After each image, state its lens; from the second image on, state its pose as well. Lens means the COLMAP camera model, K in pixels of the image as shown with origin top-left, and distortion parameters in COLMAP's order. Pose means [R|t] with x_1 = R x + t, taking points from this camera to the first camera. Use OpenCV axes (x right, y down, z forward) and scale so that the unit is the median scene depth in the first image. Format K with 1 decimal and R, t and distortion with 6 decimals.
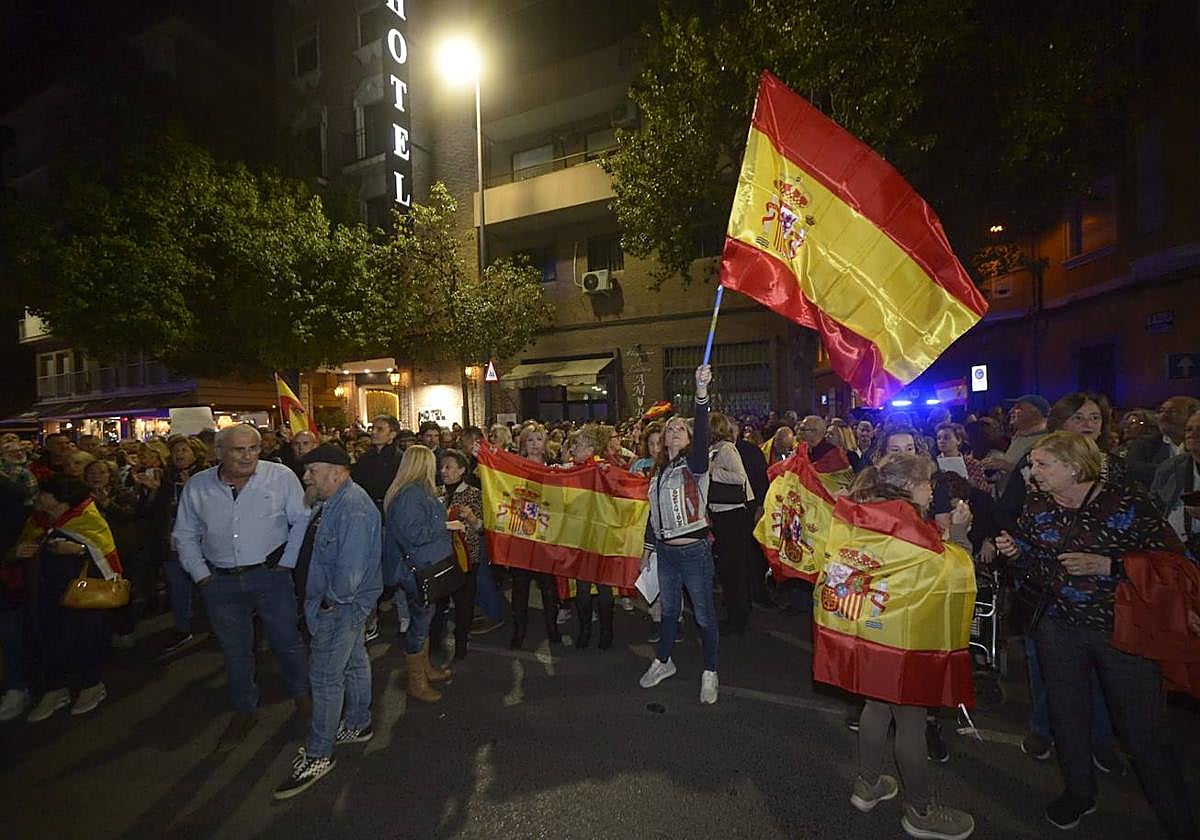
lens RADIAL K [[541.8, 0, 632.6], [0, 541.8, 414.1], [0, 0, 1]] dist [-0.003150, 0.012432]
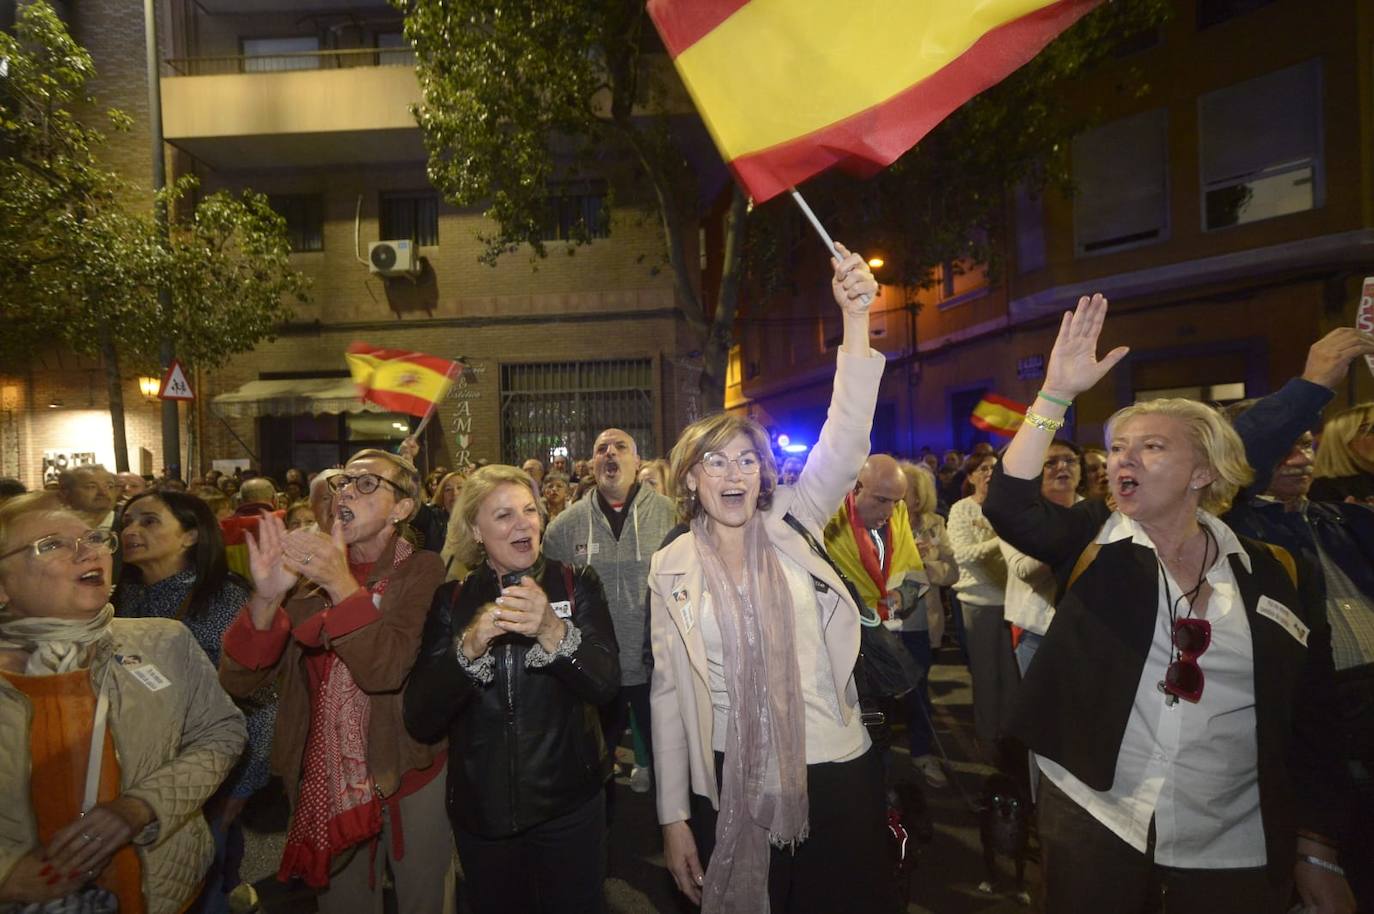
lens RADIAL K [[588.1, 0, 682.8], [0, 588.1, 459.0], [0, 0, 1]] dist [-0.002553, 0.016650]
pose [[0.934667, 0.004045, 0.355502, 0.008318], [0.000984, 0.999902, -0.013966, 0.009547], [-0.355524, 0.013403, 0.934571, 0.213734]]
